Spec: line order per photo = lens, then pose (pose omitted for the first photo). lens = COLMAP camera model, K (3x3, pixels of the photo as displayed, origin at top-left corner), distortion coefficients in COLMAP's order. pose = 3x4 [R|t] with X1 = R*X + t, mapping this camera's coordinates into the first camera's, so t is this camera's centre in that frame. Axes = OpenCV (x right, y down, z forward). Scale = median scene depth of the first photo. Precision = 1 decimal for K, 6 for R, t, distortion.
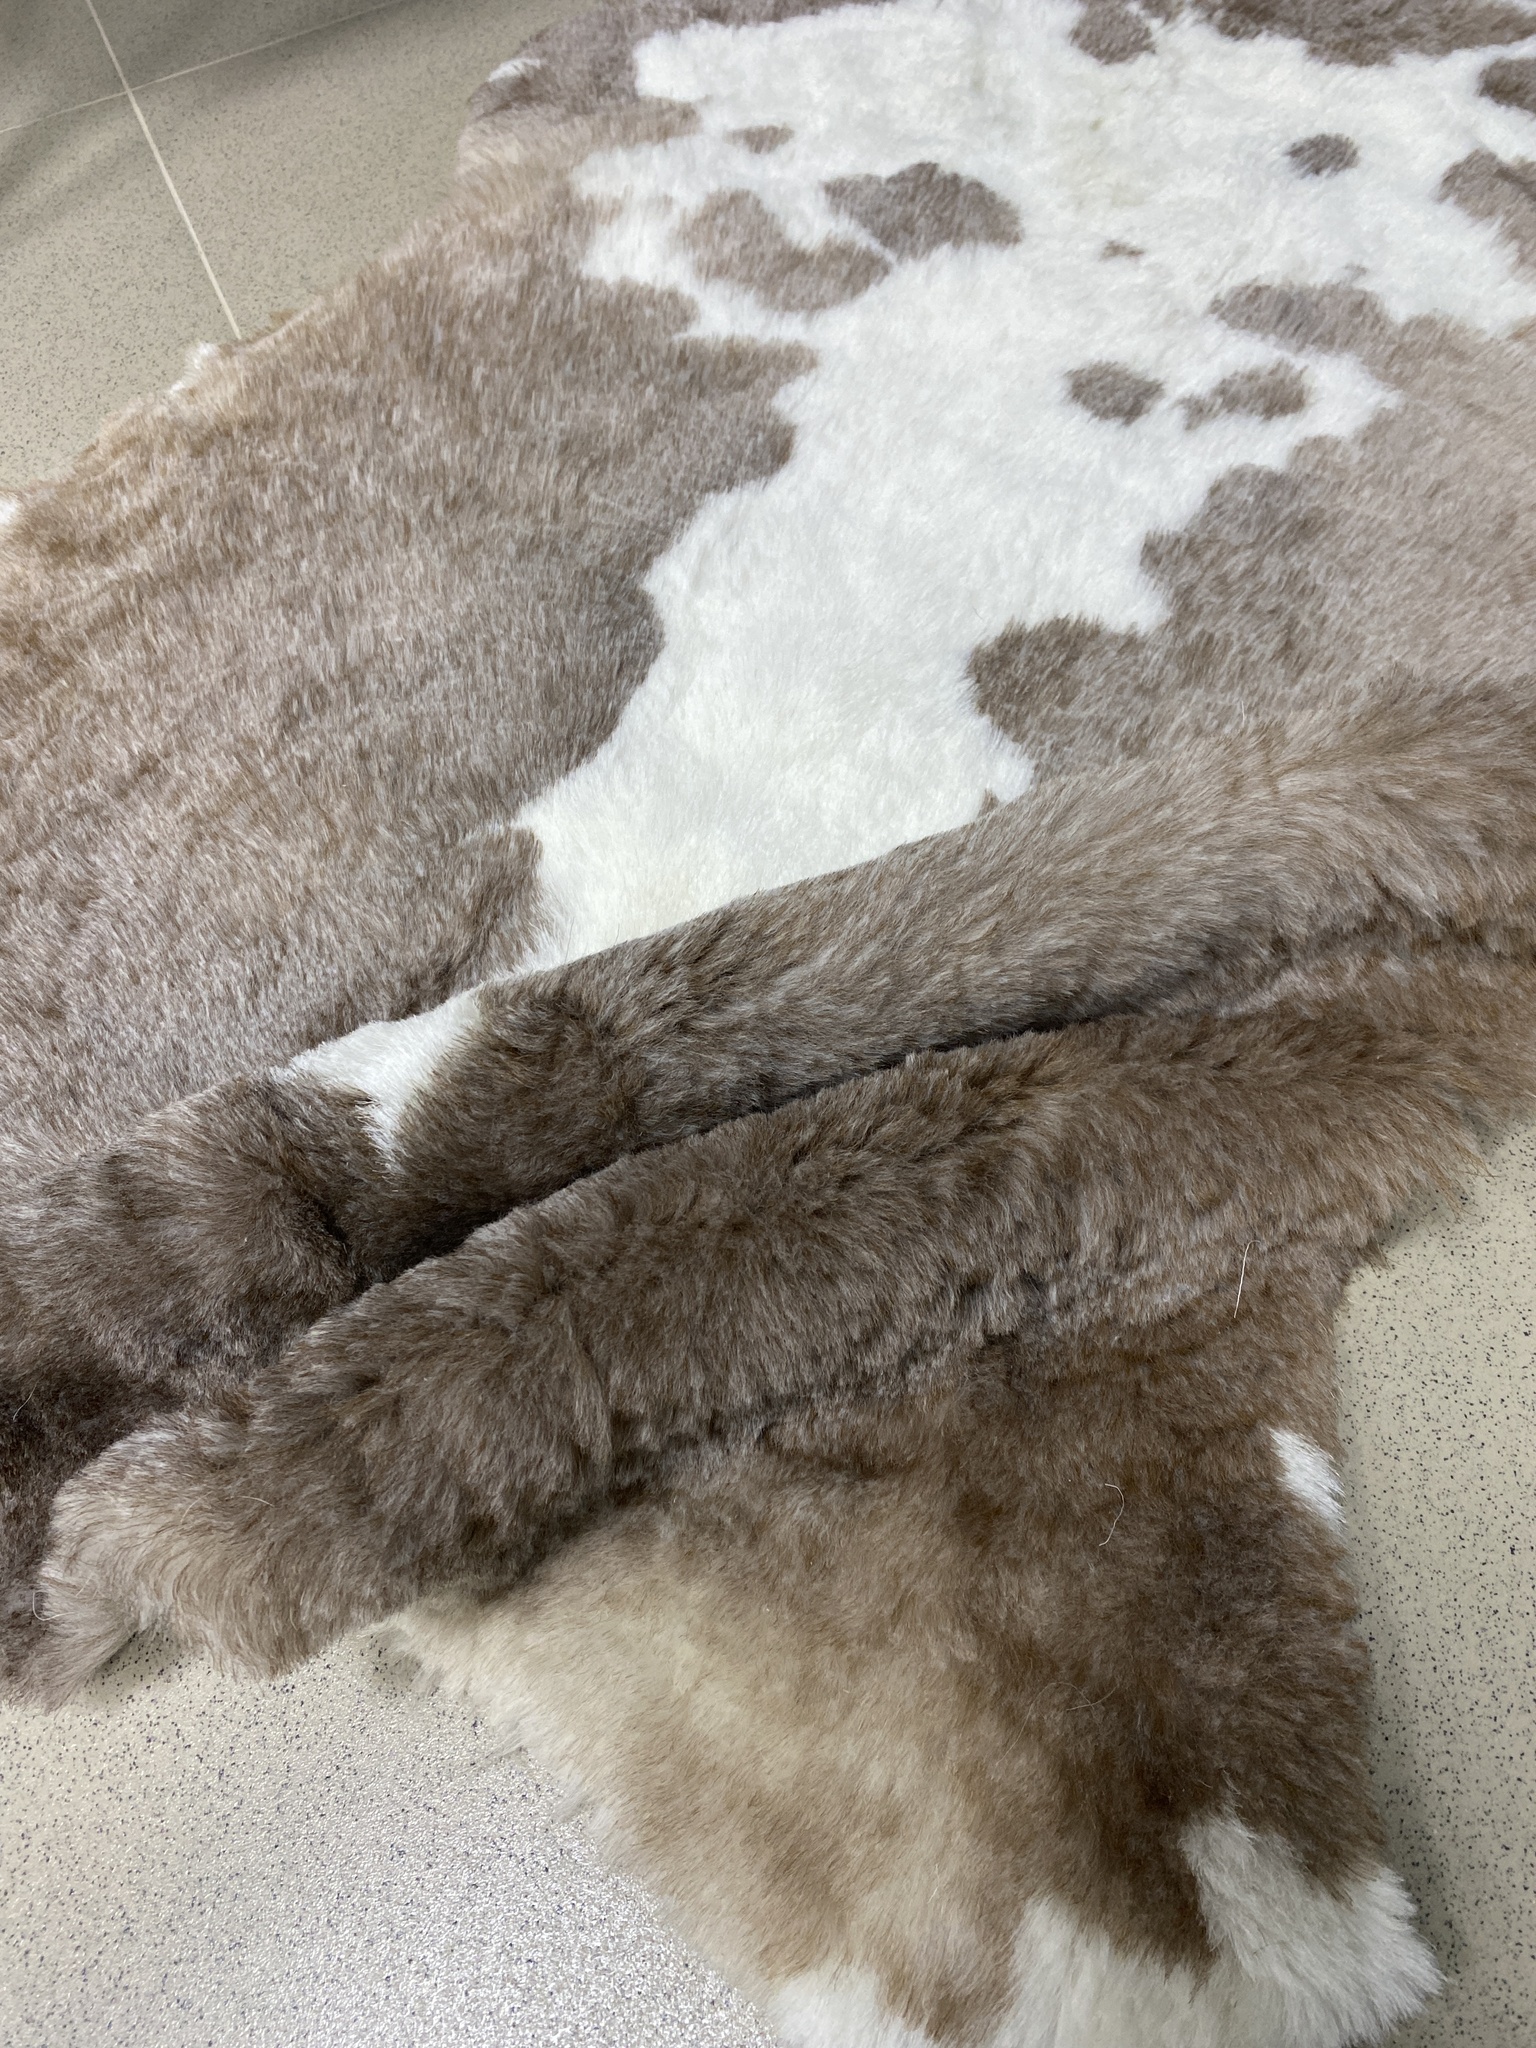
lens RADIAL K [[1564.7, 0, 734.7], [0, 1564.7, 1003.3], [0, 0, 1]] dist [-0.030096, 0.045696]
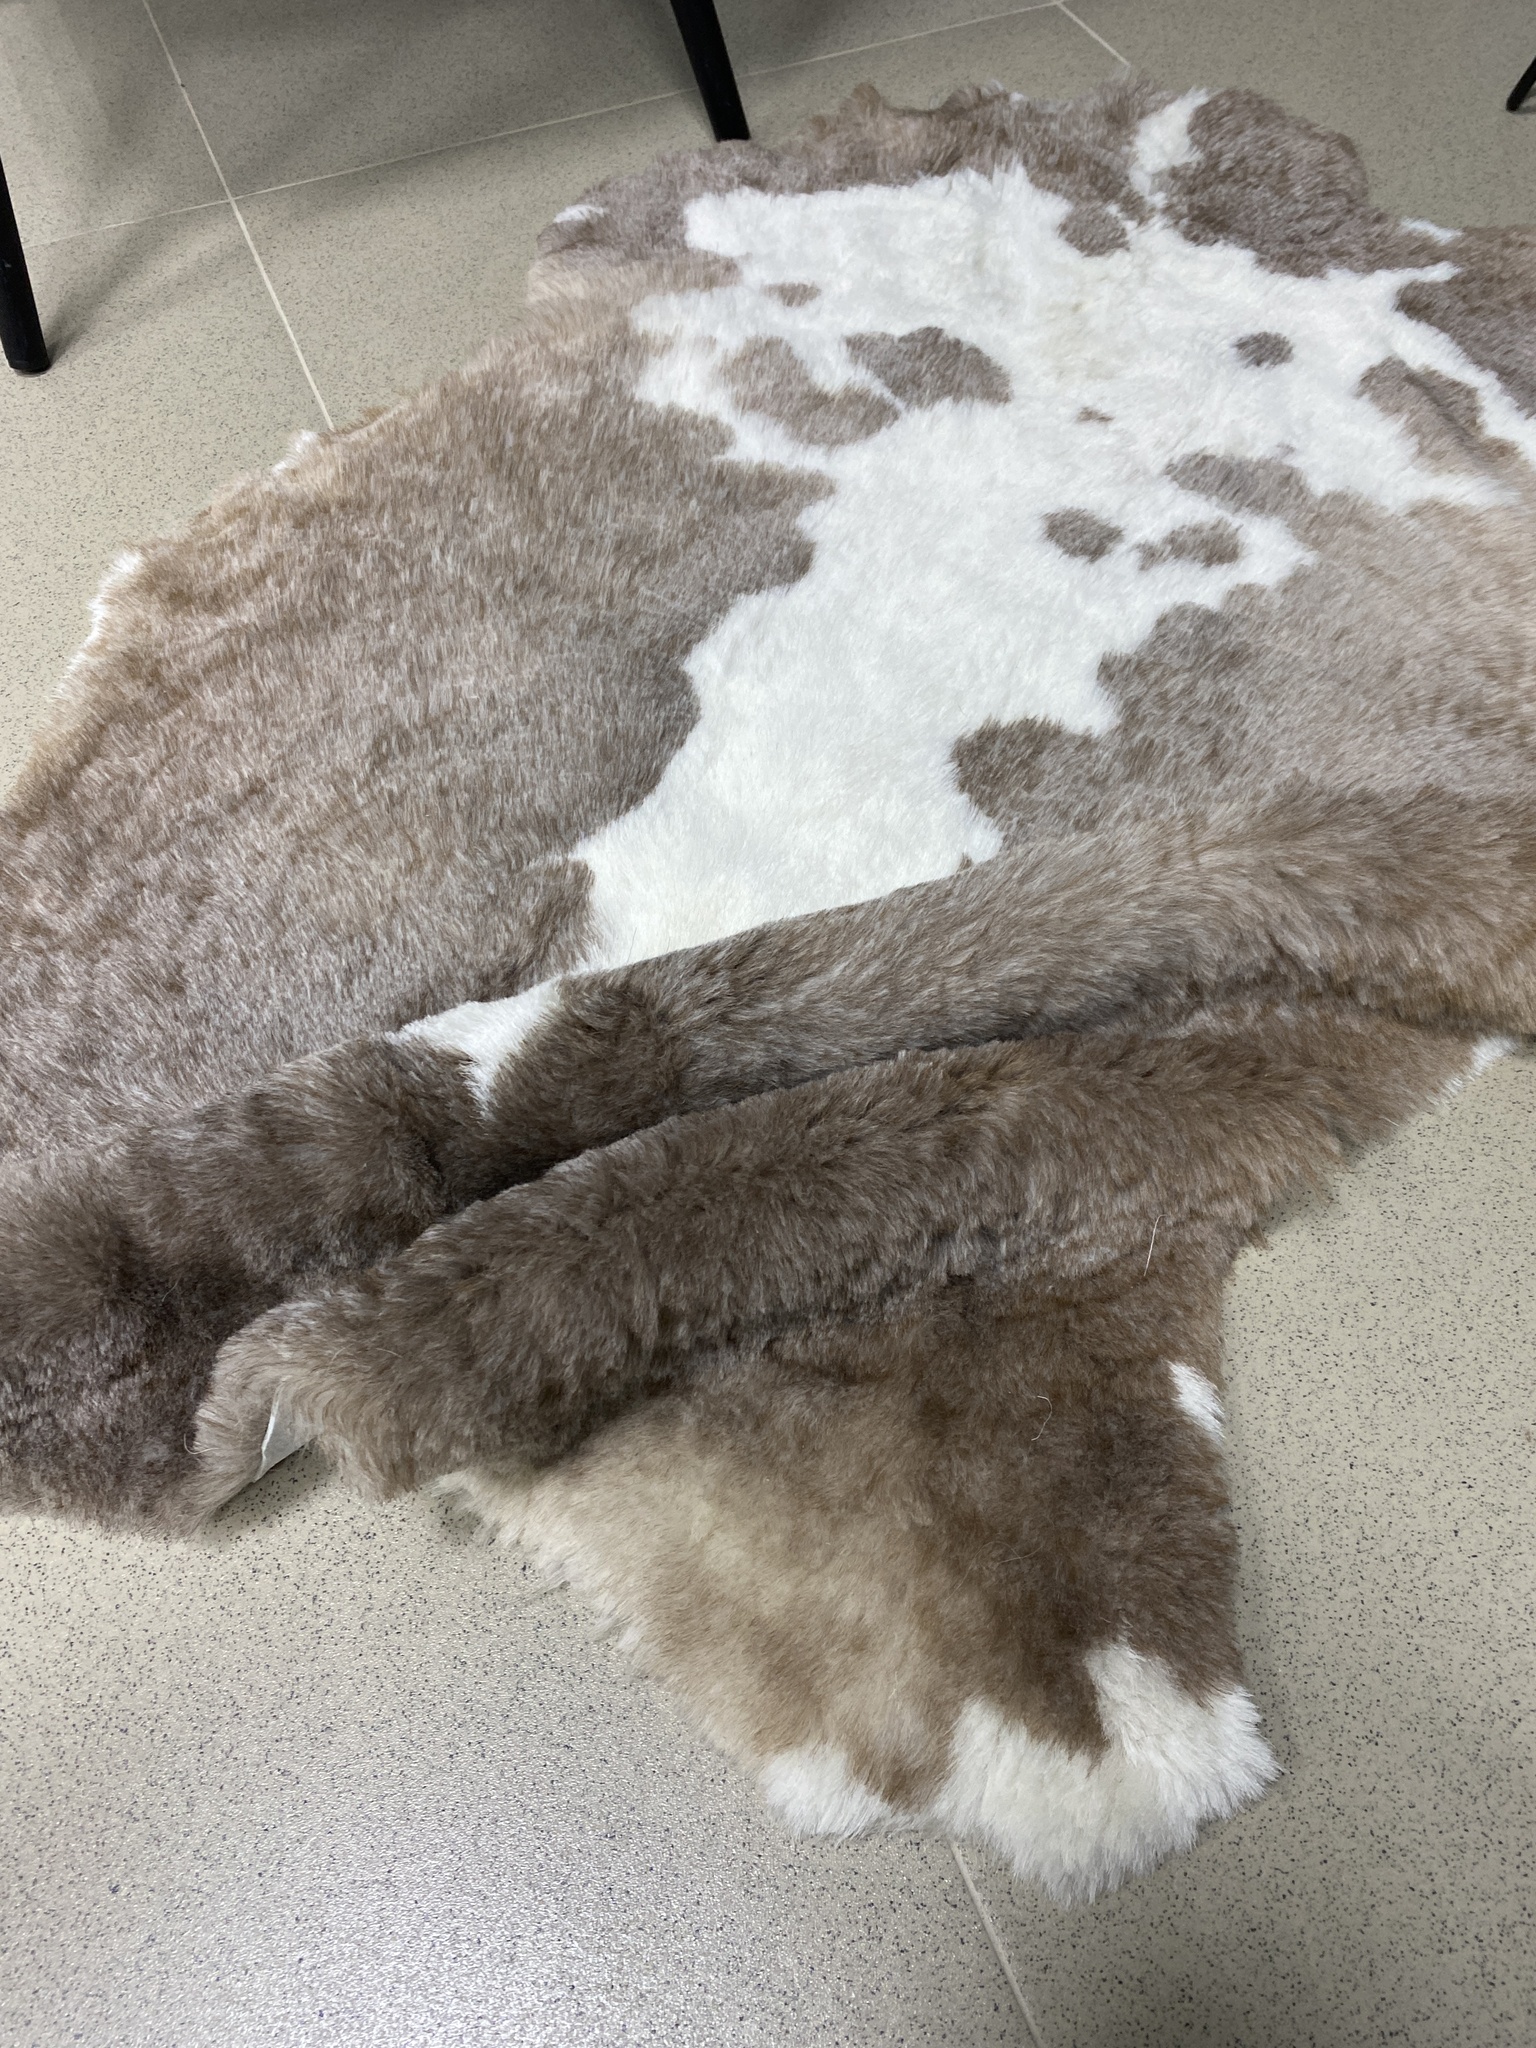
lens RADIAL K [[1554.6, 0, 733.0], [0, 1554.6, 1023.1], [0, 0, 1]] dist [0.001282, -0.007171]
pose [[0.997127, 0.061670, 0.043973, -0.053685], [-0.059954, 0.997426, -0.039333, 0.045599], [-0.046286, 0.036584, 0.998258, -0.167245]]
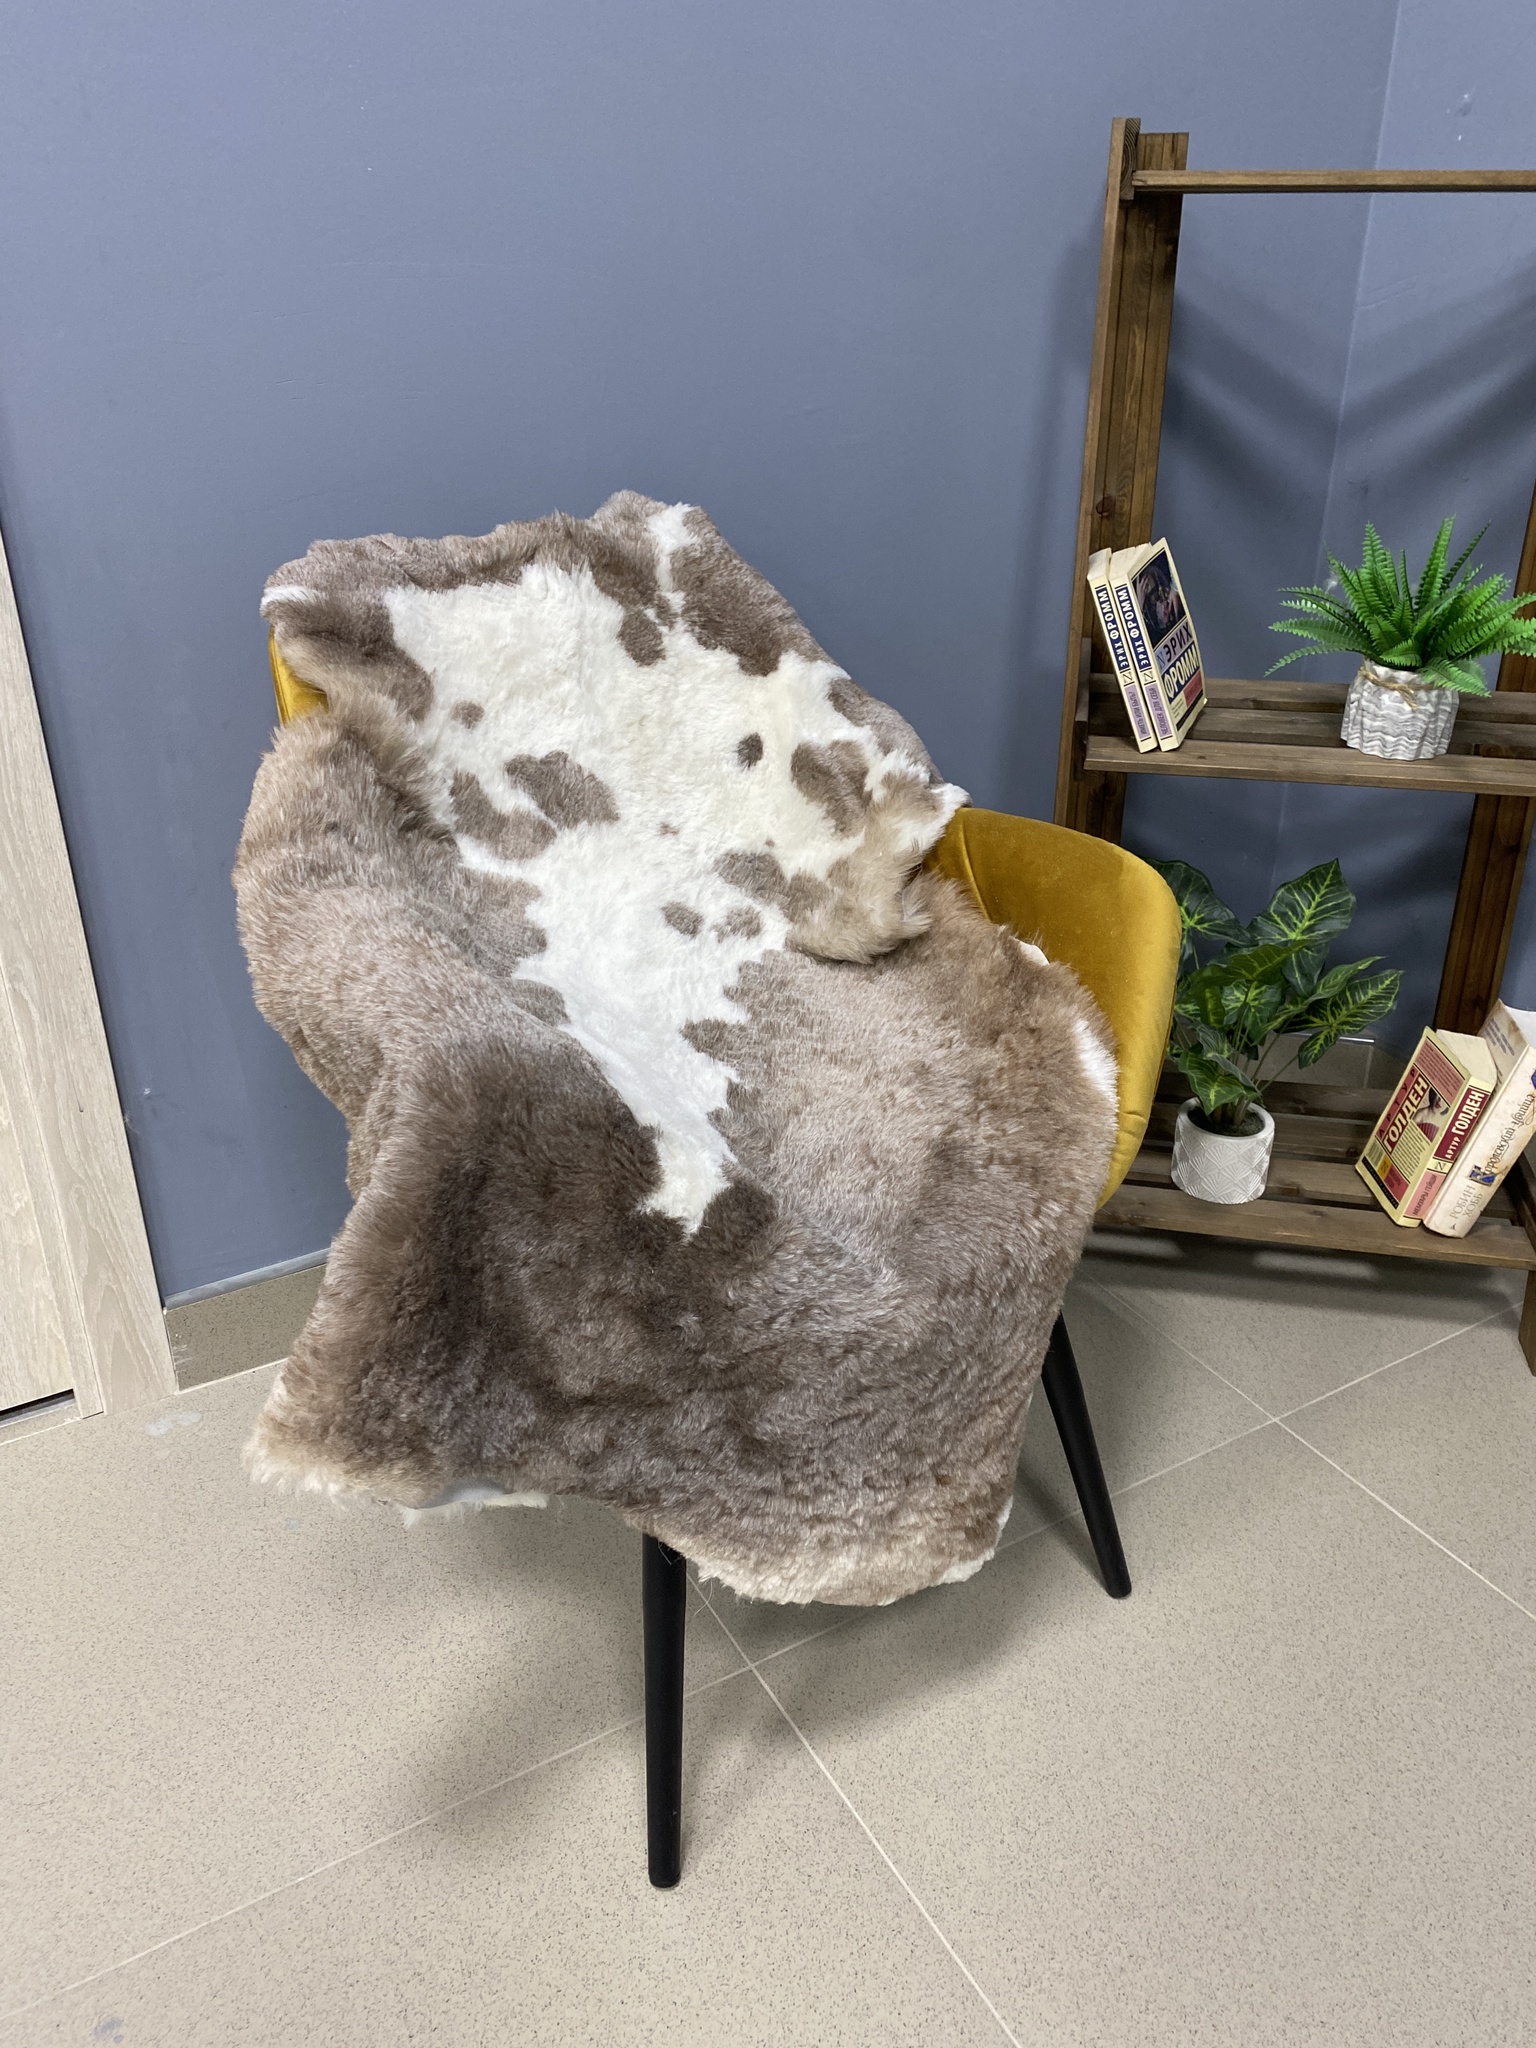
lens RADIAL K [[1550.3, 0, 786.2], [0, 1550.3, 999.2], [0, 0, 1]] dist [0.015652, -0.018328]
pose [[0.987332, 0.050166, 0.150528, -0.840008], [0.042799, 0.829334, -0.557112, -0.409262], [-0.152785, 0.556497, 0.816681, -0.726156]]
